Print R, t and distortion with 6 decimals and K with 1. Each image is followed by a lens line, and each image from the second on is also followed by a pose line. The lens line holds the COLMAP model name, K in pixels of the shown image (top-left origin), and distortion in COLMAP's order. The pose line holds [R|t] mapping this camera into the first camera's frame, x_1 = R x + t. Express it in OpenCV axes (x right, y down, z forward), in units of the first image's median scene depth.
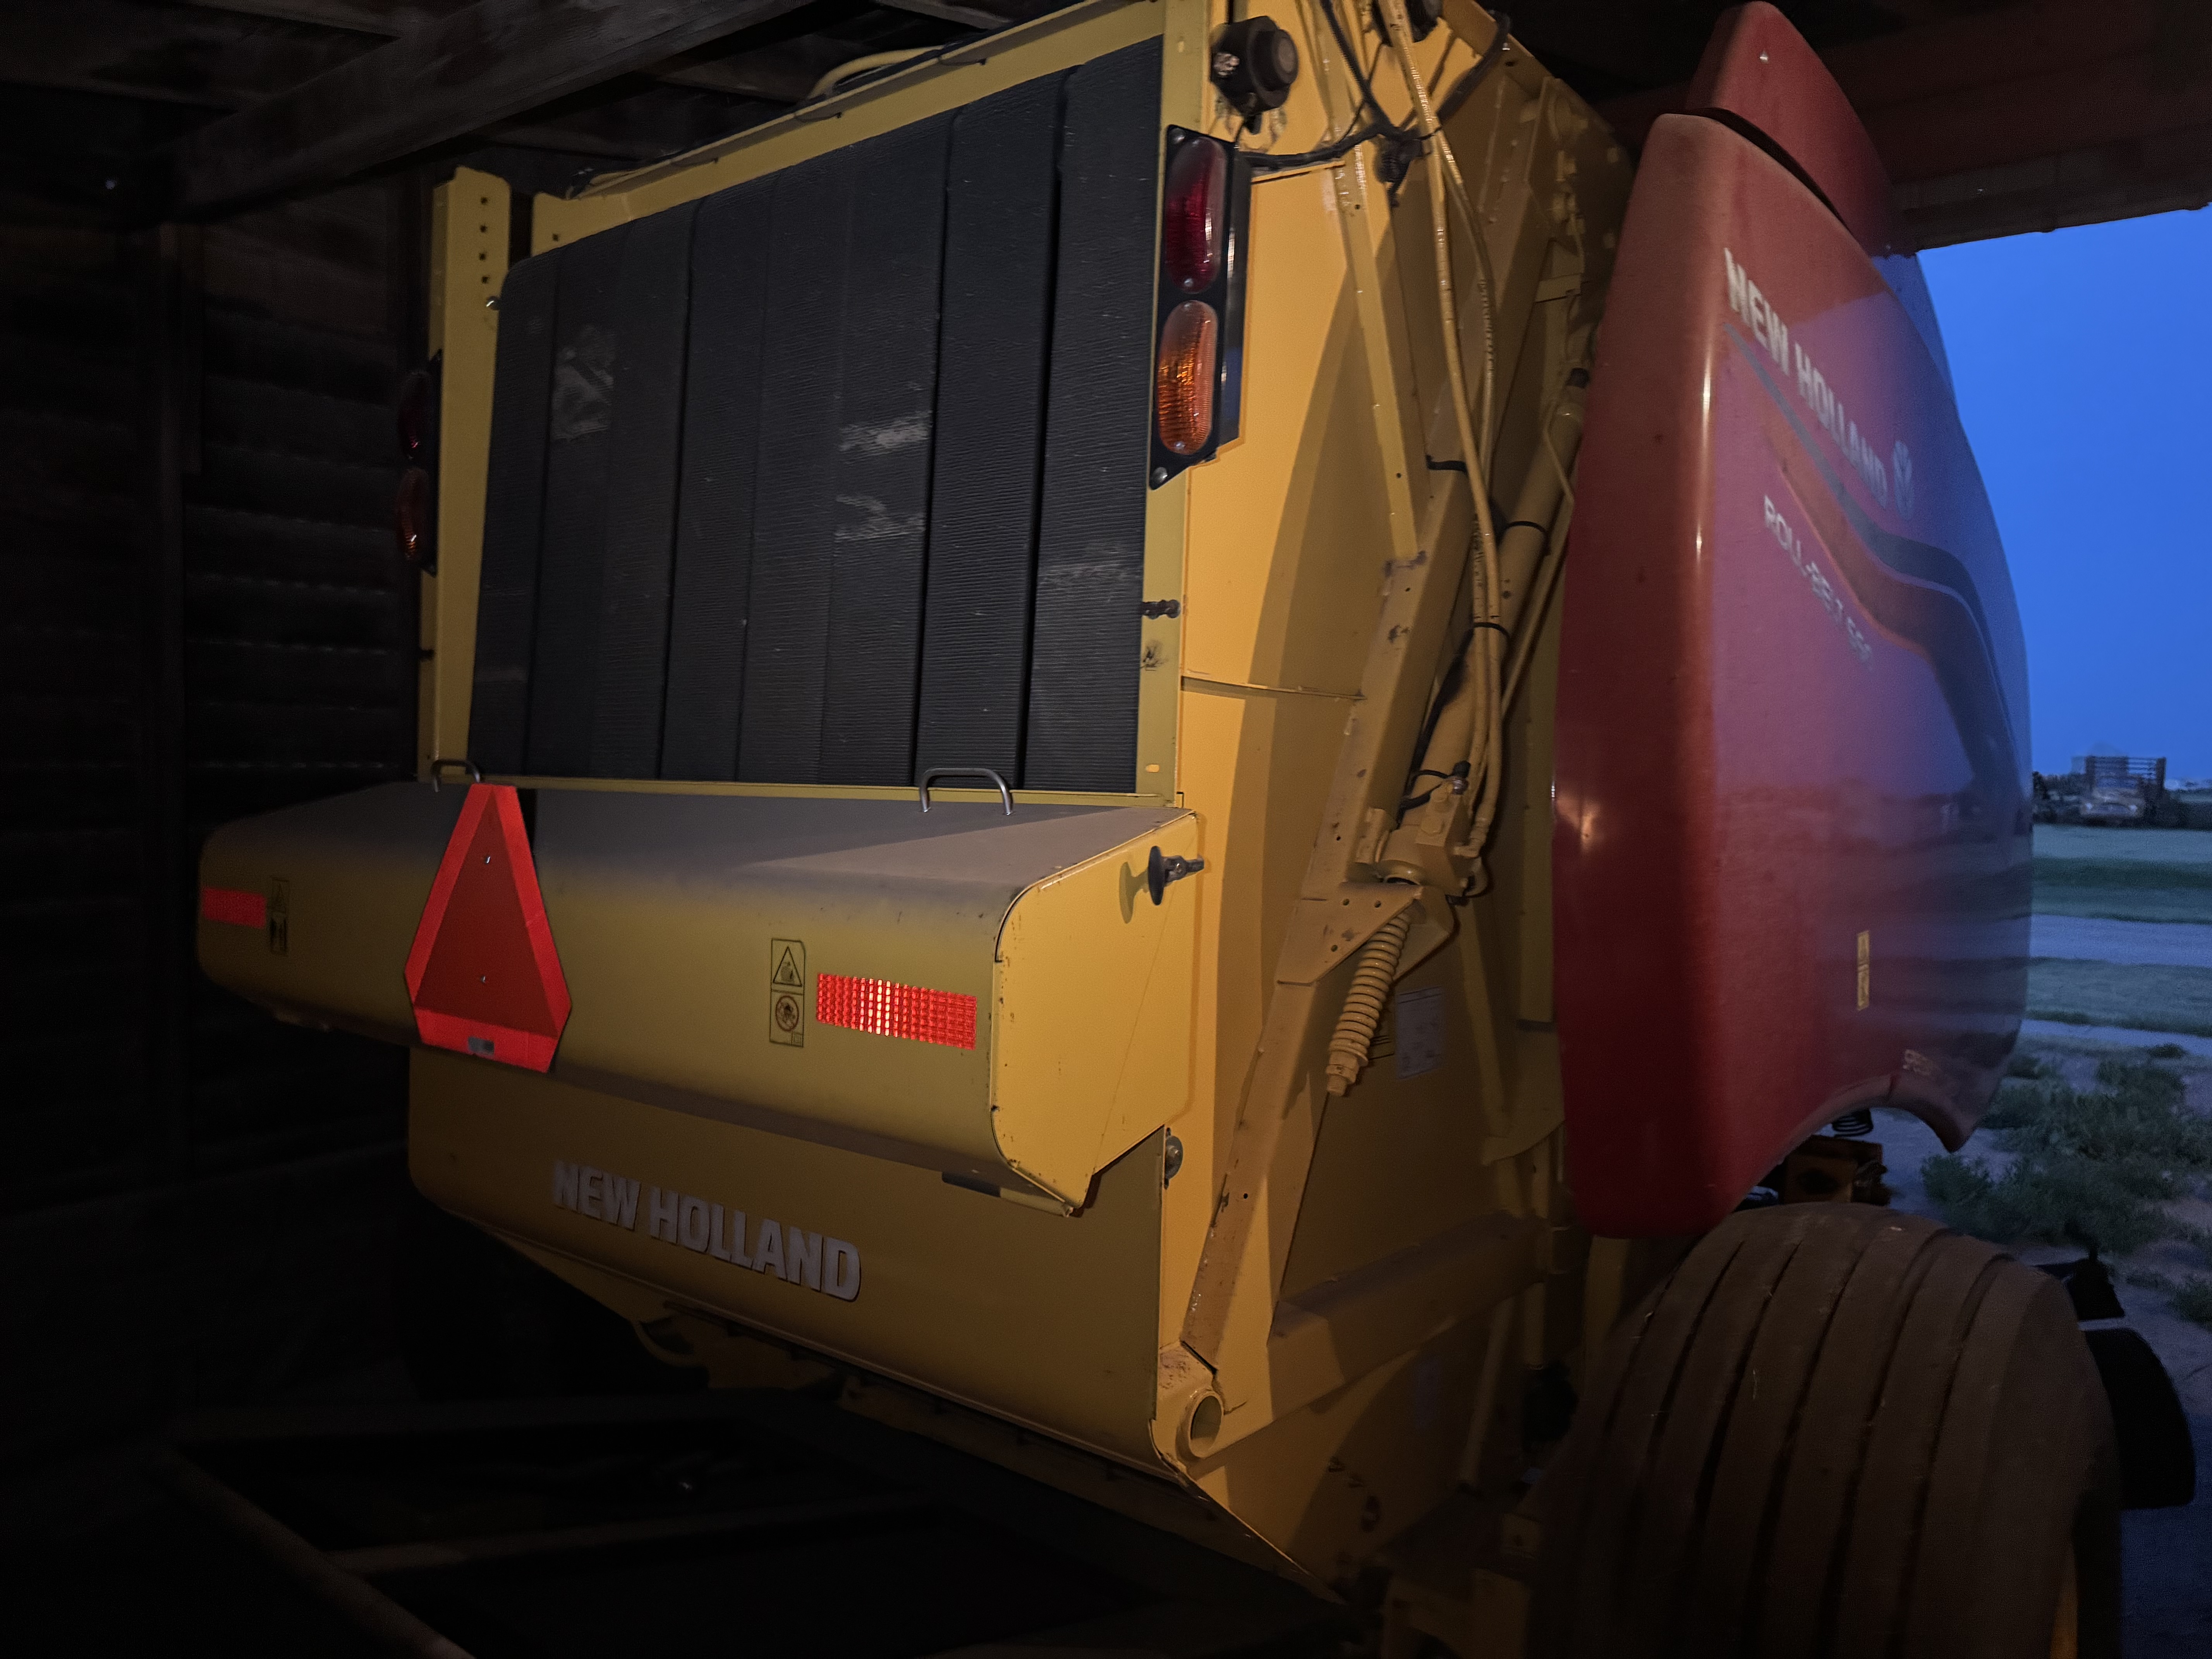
lens RADIAL K [[1540.7, 0, 1098.8], [0, 1540.7, 829.6], [0, 0, 1]] dist [0.069442, -0.078016]
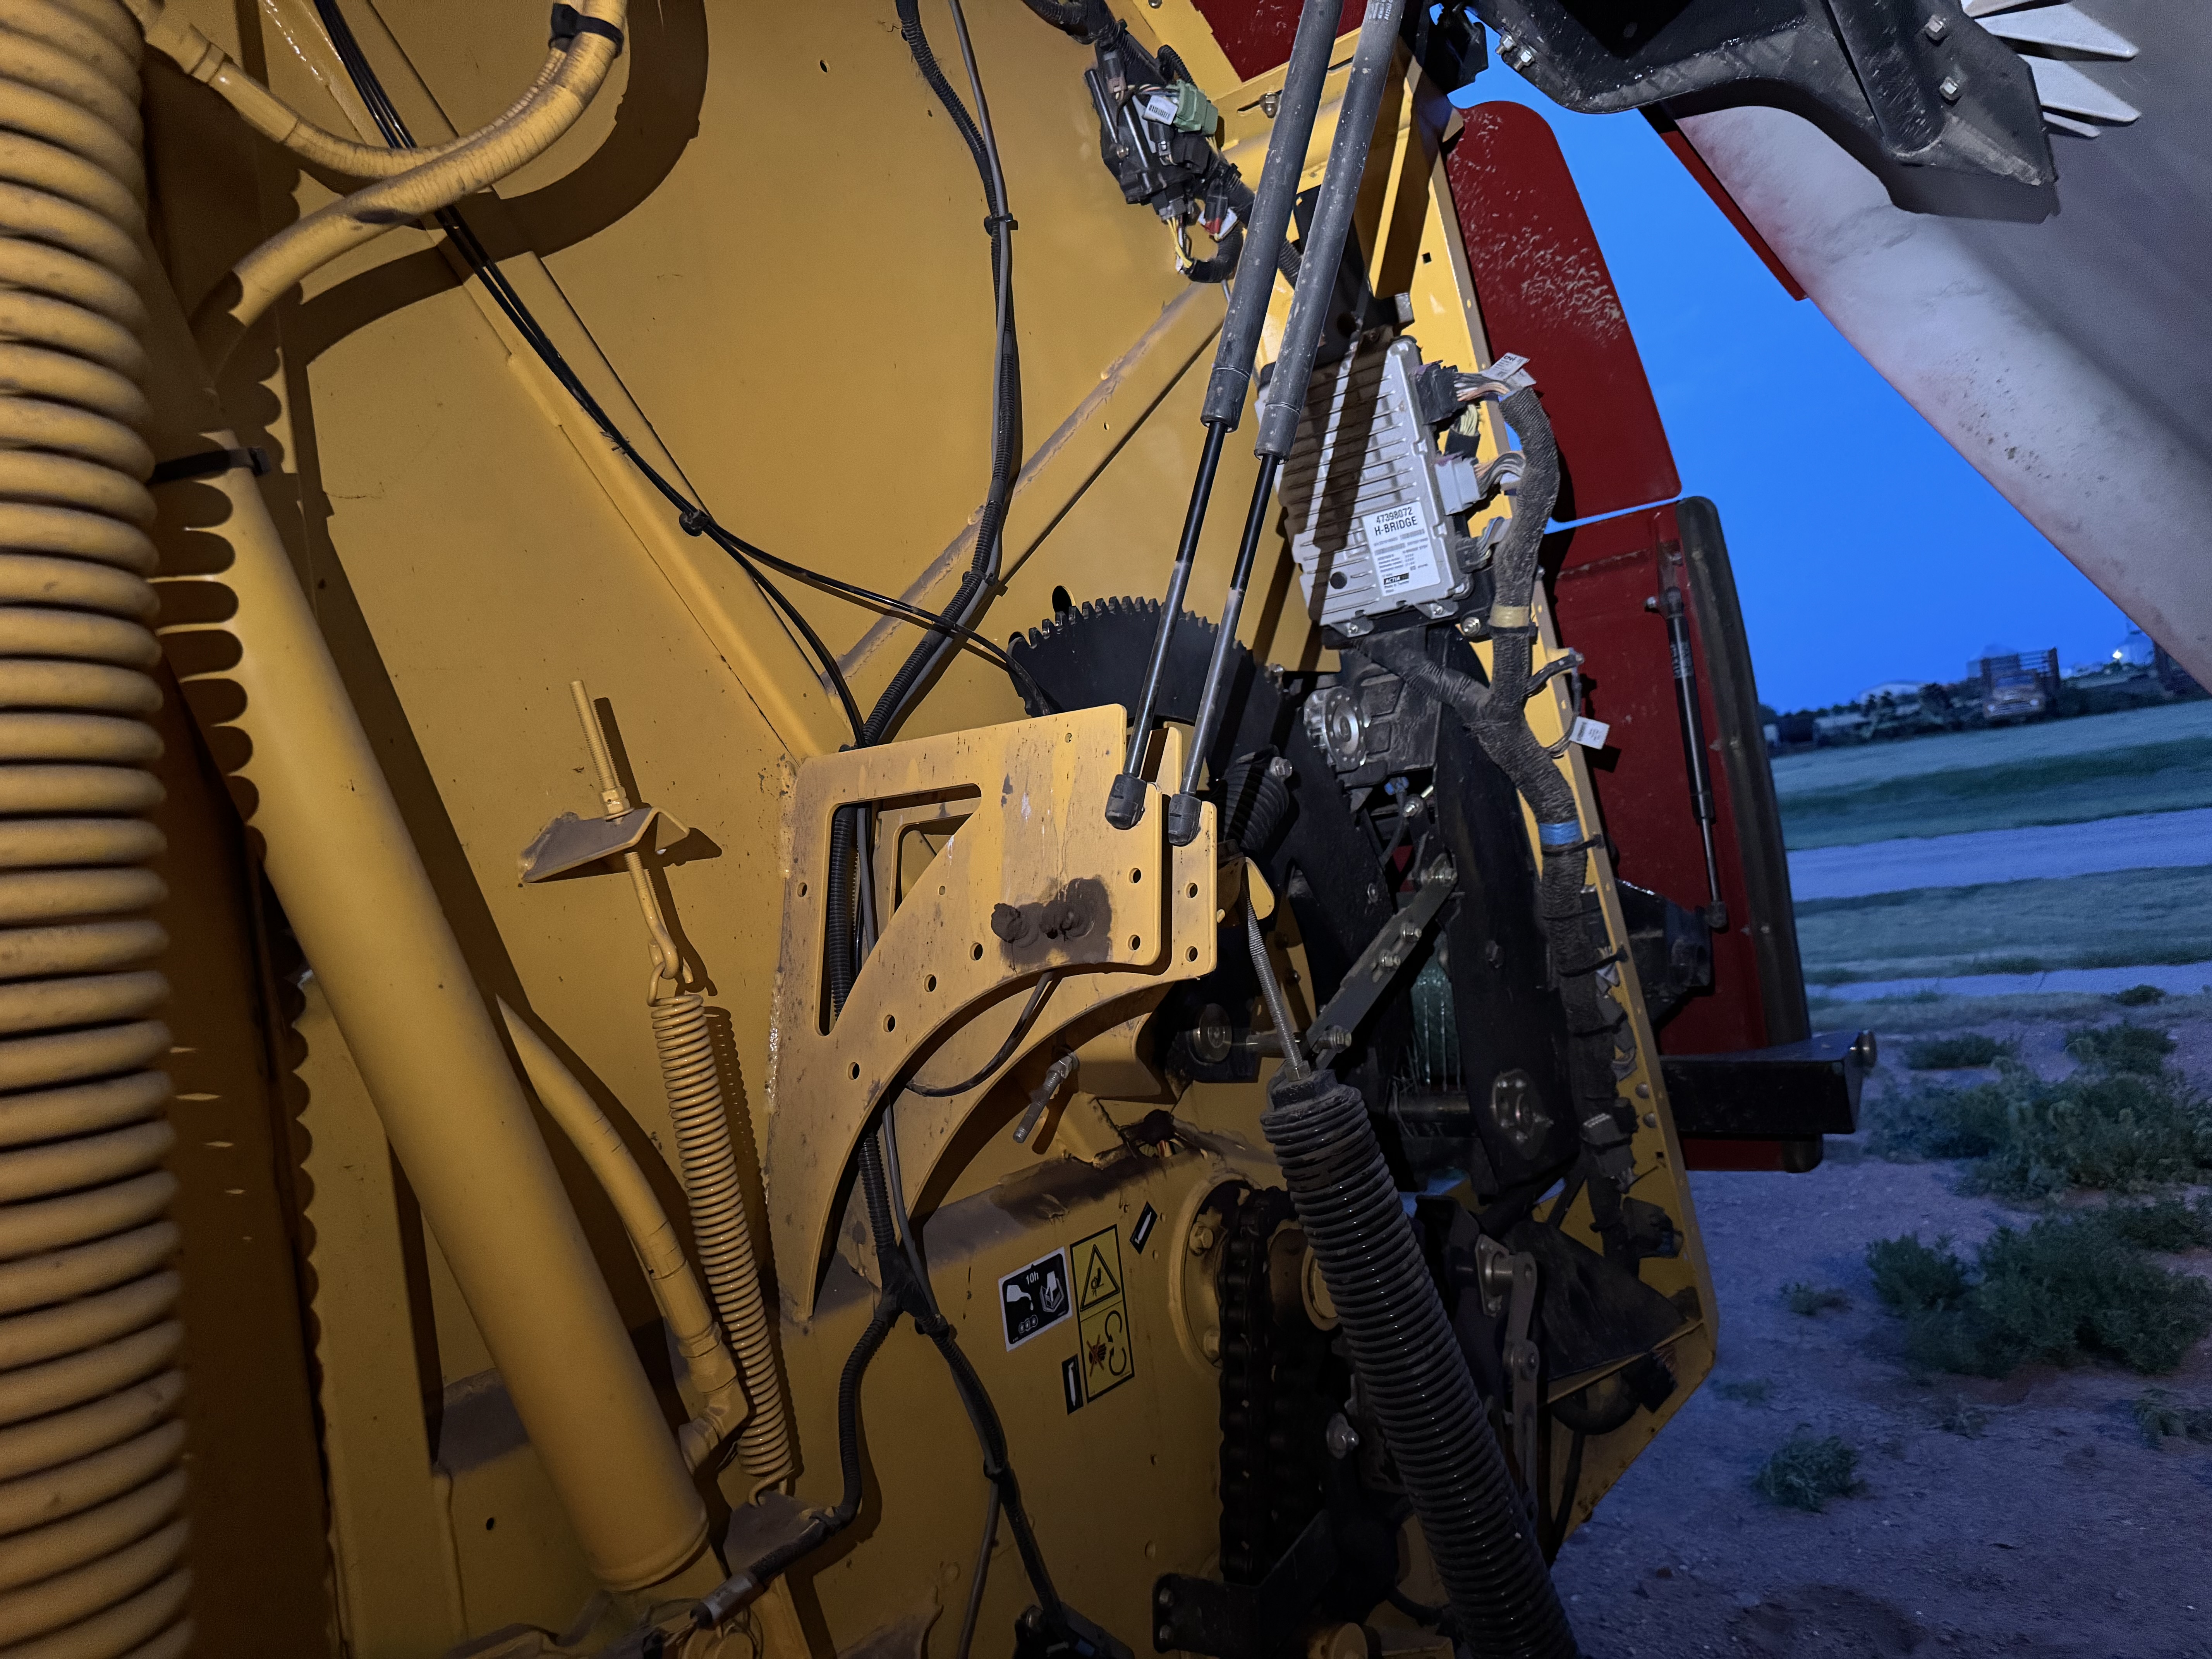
lens RADIAL K [[1562.7, 0, 1103.0], [0, 1562.7, 814.9], [0, 0, 1]] dist [0.045943, -0.065634]
pose [[0.985121, -0.164983, 0.048136, 0.073810], [0.166994, 0.985094, -0.041259, -0.005091], [-0.040612, 0.048684, 0.997988, 0.116465]]
